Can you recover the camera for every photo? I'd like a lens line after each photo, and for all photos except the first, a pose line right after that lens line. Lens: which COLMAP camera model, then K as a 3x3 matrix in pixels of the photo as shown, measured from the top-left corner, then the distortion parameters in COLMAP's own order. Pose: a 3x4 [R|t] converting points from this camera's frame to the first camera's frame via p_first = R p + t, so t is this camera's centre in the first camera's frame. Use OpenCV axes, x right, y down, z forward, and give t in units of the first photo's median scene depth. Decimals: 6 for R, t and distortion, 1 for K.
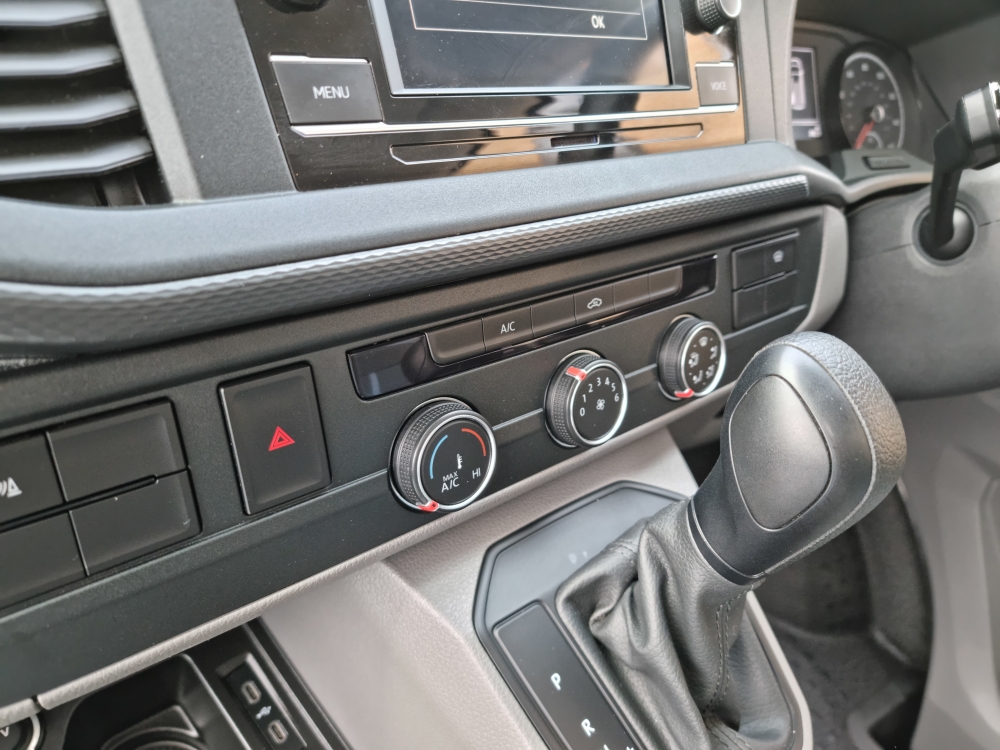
lens RADIAL K [[712.0, 0, 500.0], [0, 712.0, 375.0], [0, 0, 1]] dist [0.088621, -0.078827]
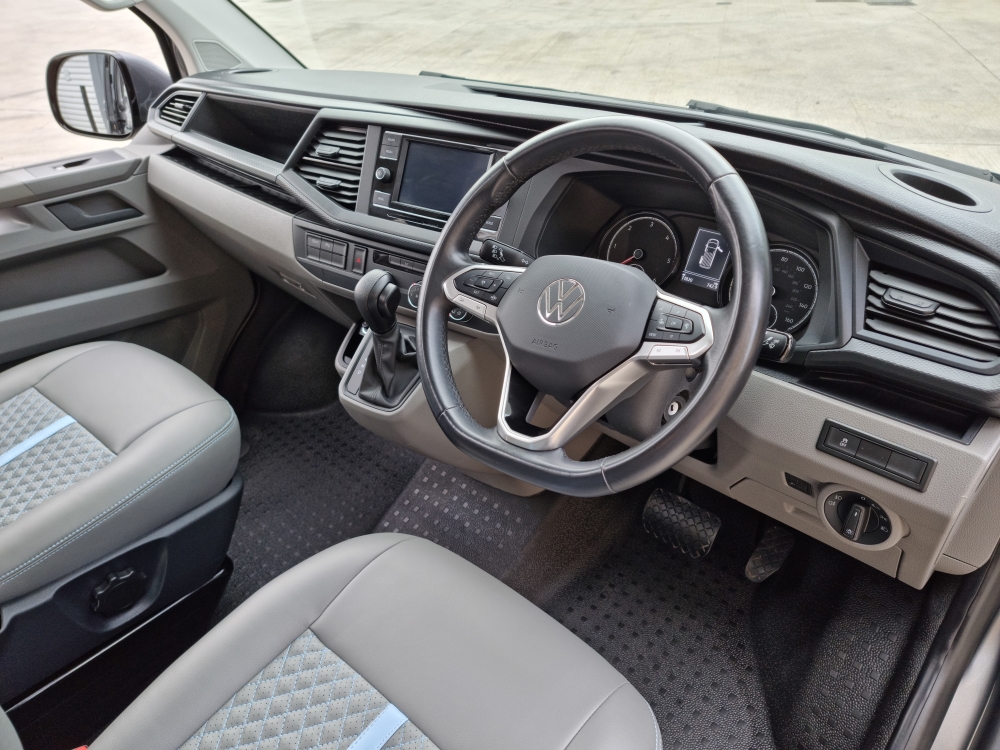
lens RADIAL K [[682.5, 0, 521.1], [0, 682.5, 384.2], [0, 0, 1]] dist [0.075102, -0.073524]
pose [[0.263657, 0.389546, -0.882462, 3.759488], [-0.456986, 0.856097, 0.241372, -0.697576], [0.849499, 0.339634, 0.403734, 0.248445]]
